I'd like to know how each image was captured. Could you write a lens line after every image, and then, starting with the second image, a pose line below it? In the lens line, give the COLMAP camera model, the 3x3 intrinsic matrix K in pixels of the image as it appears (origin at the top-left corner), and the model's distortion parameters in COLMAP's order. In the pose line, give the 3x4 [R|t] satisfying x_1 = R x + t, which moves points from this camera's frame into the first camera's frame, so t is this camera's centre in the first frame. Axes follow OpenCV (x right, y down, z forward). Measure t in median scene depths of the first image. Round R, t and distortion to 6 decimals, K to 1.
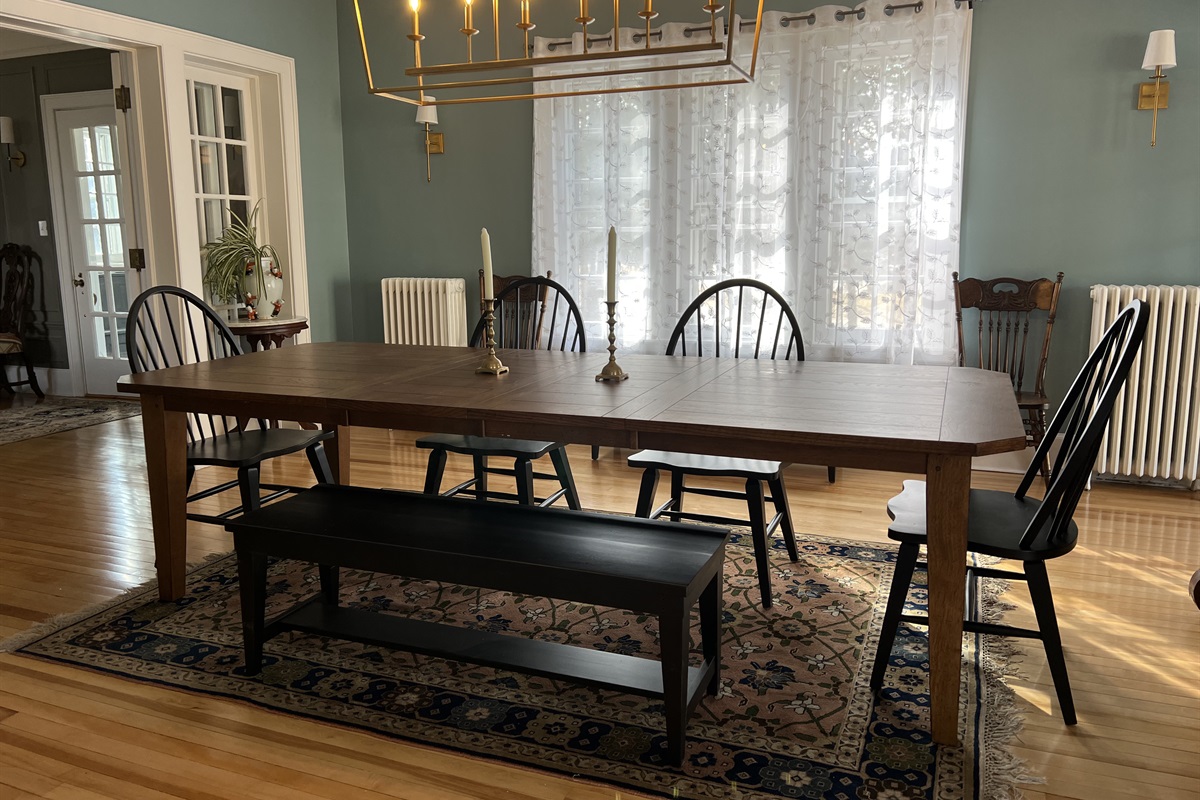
lens RADIAL K [[910.0, 0, 593.7], [0, 910.0, 396.9], [0, 0, 1]] dist [0.038467, -0.010017]
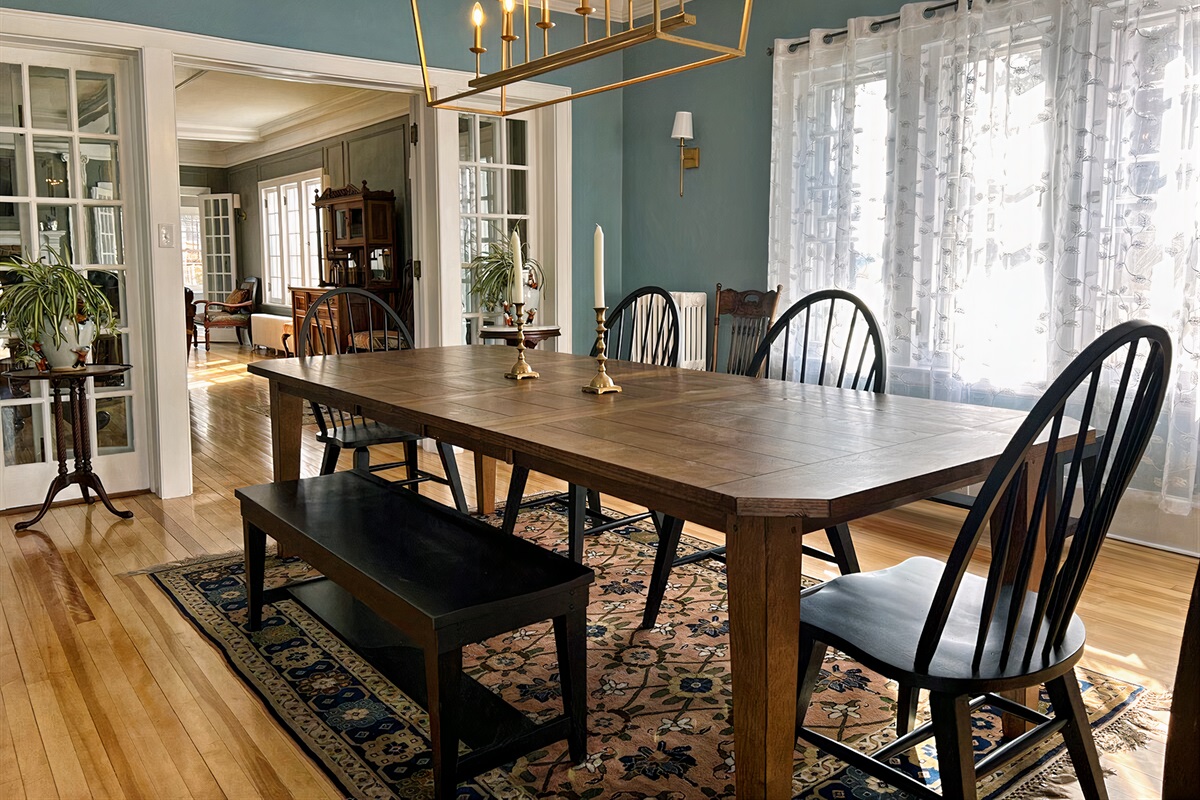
lens RADIAL K [[910.0, 0, 585.8], [0, 910.0, 362.5], [0, 0, 1]] dist [0.038467, -0.010017]
pose [[0.861251, 0.059592, -0.504673, 0.328191], [-0.092183, 0.994945, -0.039832, -0.007811], [0.499748, 0.080828, 0.862391, 0.141243]]
